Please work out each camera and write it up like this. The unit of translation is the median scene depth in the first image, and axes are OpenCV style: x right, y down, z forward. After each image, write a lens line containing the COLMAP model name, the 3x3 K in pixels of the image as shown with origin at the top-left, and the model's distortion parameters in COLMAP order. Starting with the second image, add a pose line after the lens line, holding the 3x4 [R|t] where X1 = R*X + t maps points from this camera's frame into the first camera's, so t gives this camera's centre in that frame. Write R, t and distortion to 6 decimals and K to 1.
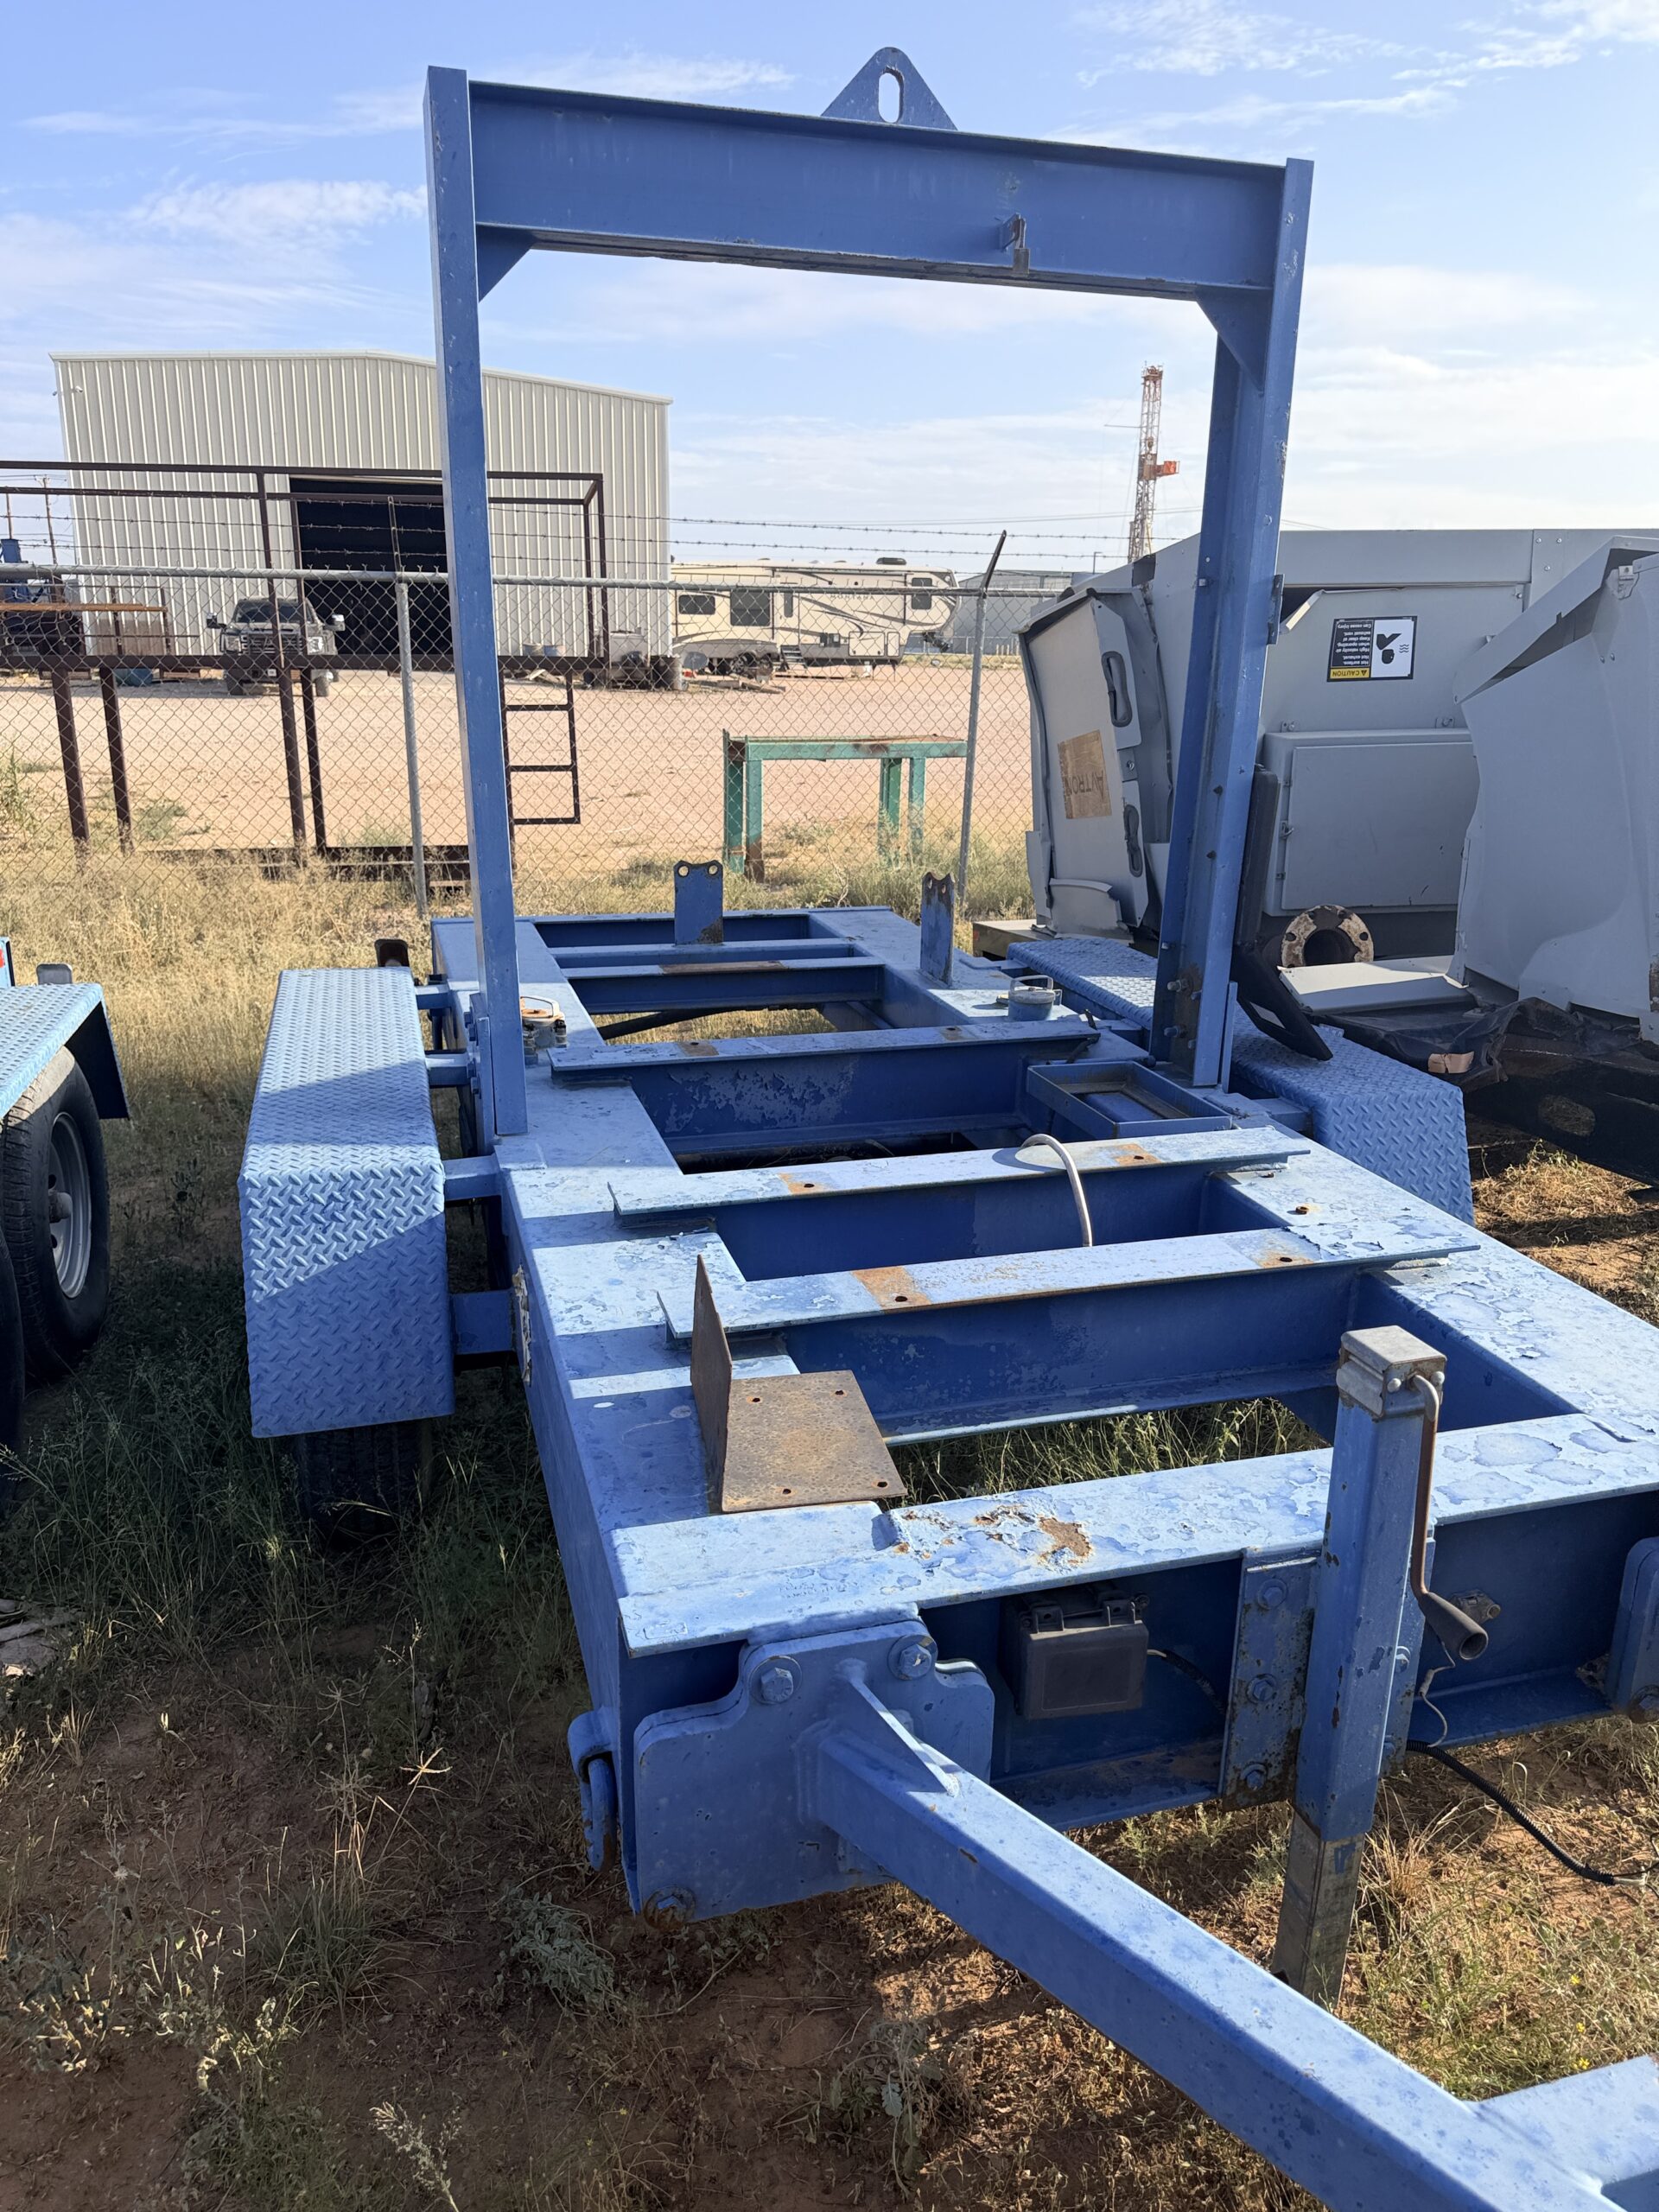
lens RADIAL K [[1548.3, 0, 829.5], [0, 1548.3, 1106.0], [0, 0, 1]] dist [0.100751, -0.149285]
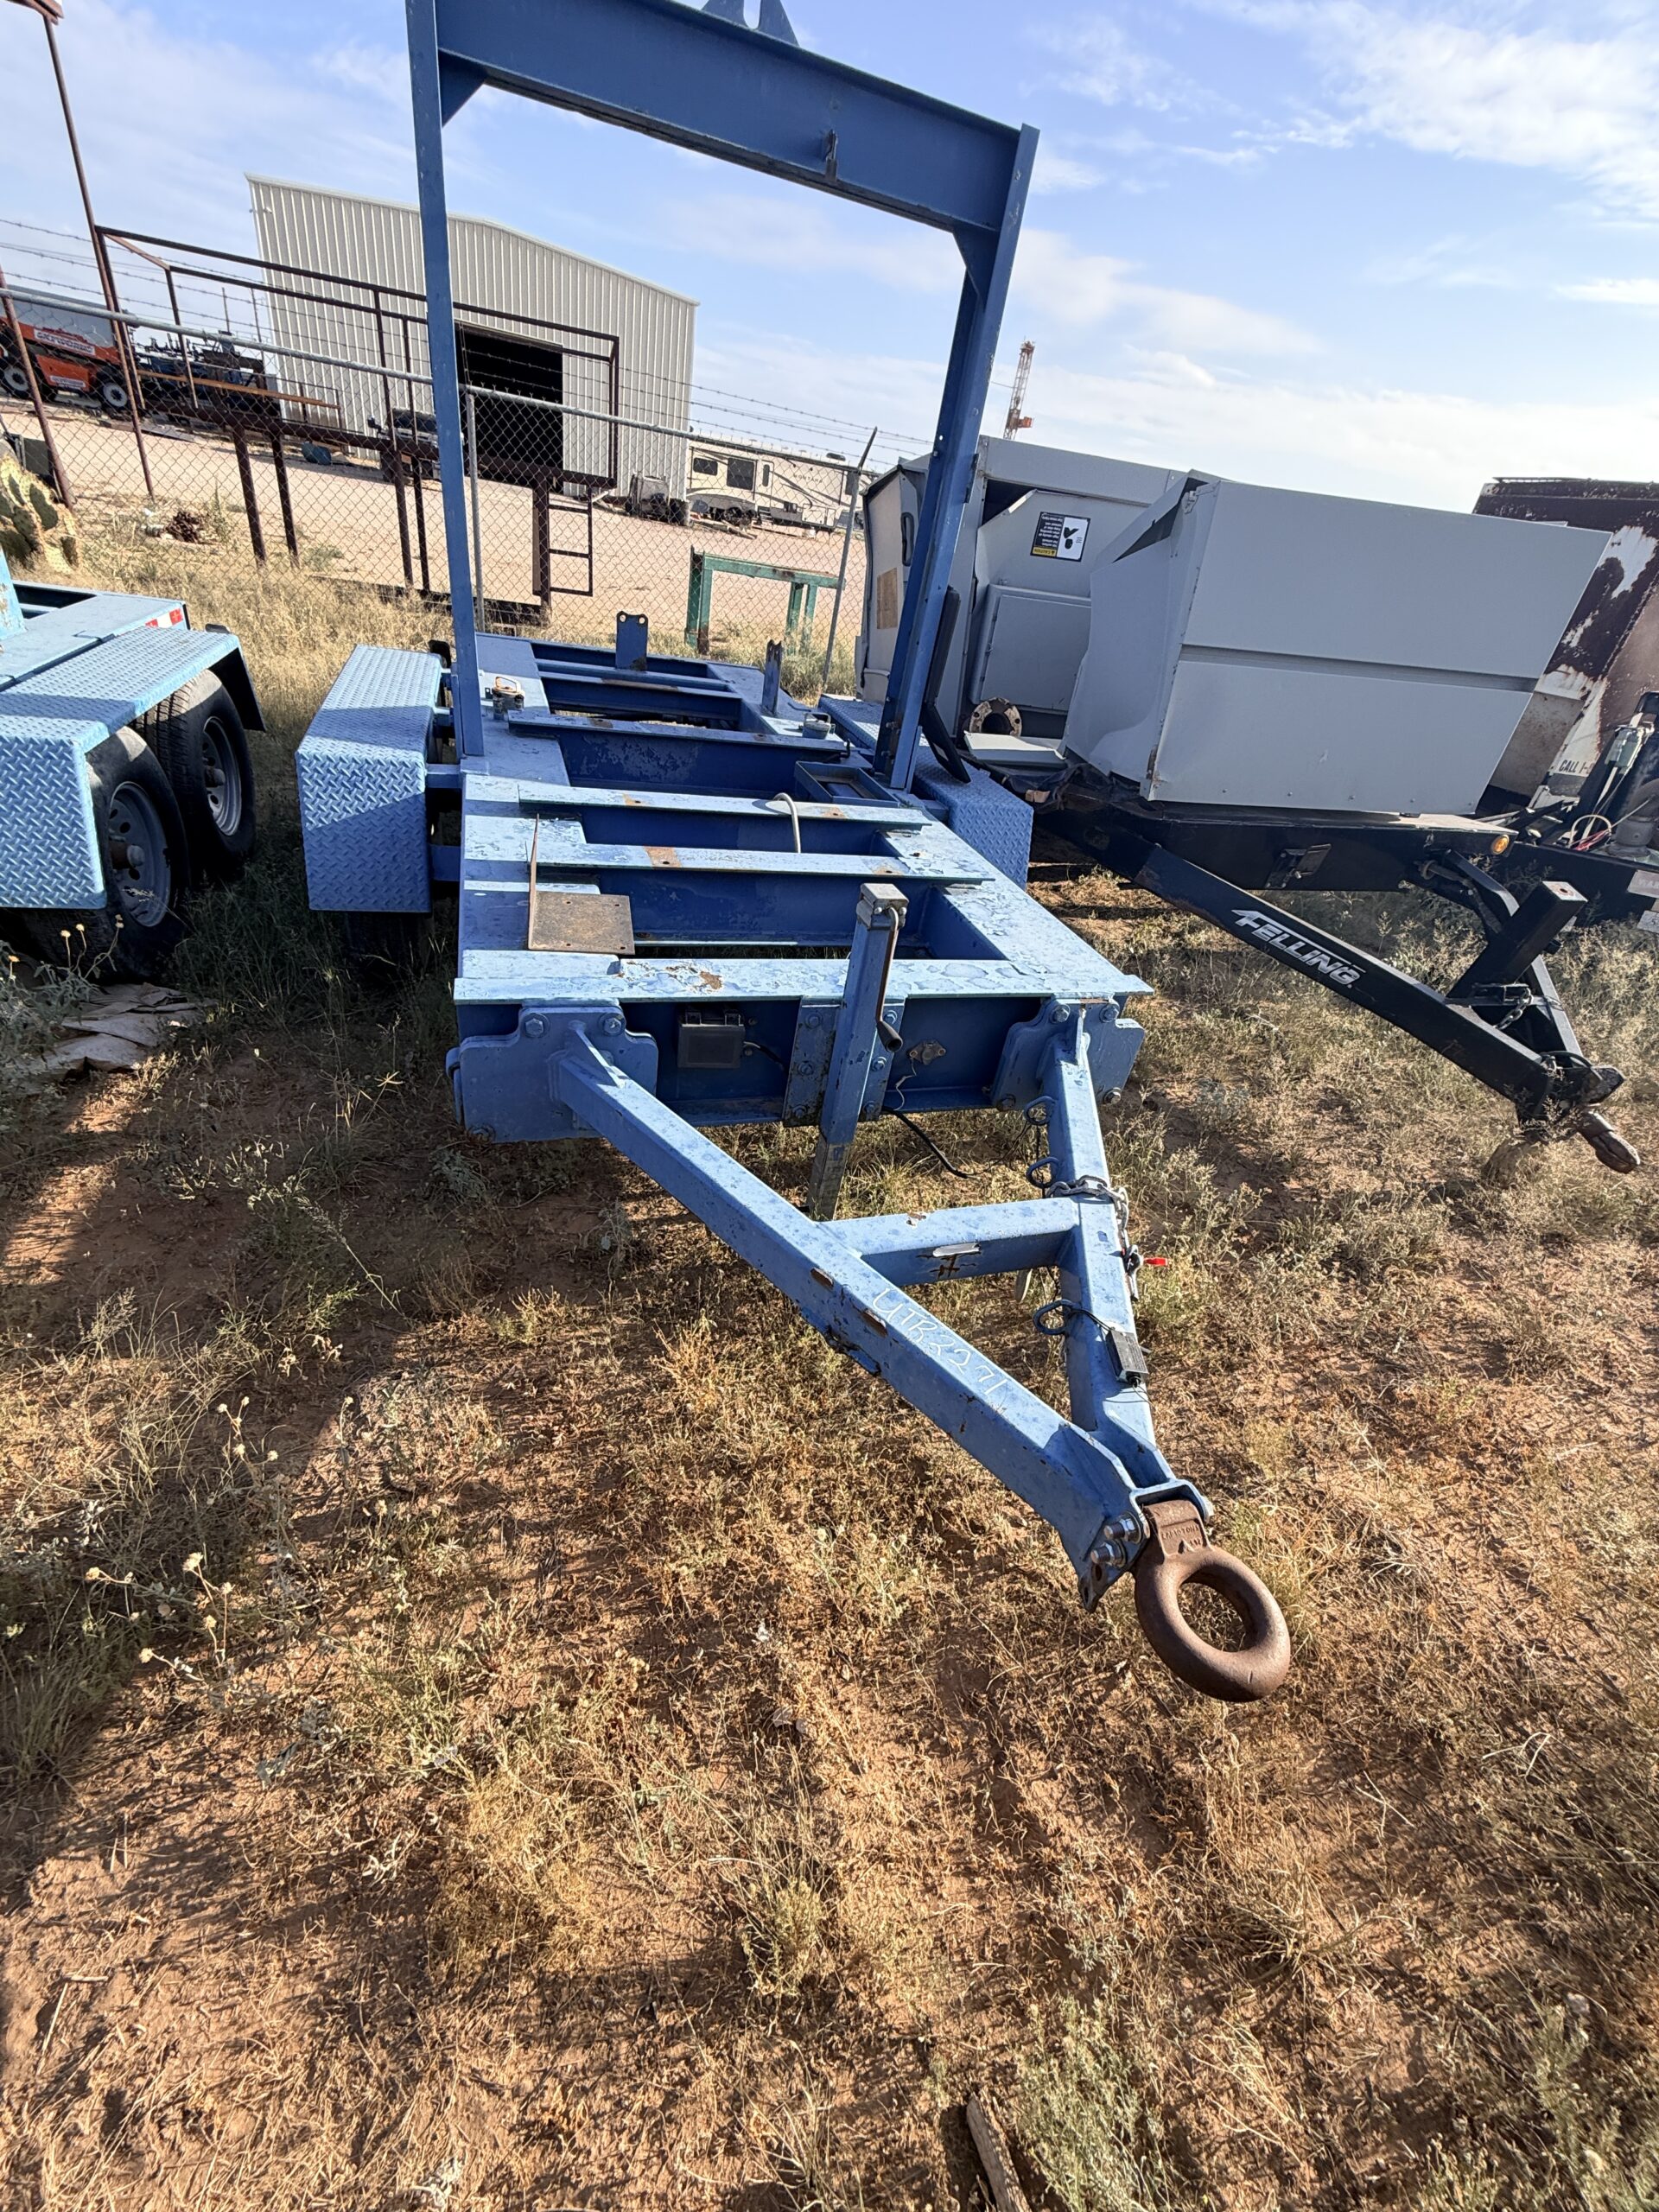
lens RADIAL K [[883.3, 0, 832.2], [0, 883.3, 1095.0], [0, 0, 1]] dist [-0.000574, 0.000896]
pose [[0.989245, 0.099968, 0.106775, 0.101858], [-0.126442, 0.951436, 0.280681, 0.046412], [-0.073530, -0.291163, 0.953844, -0.035975]]
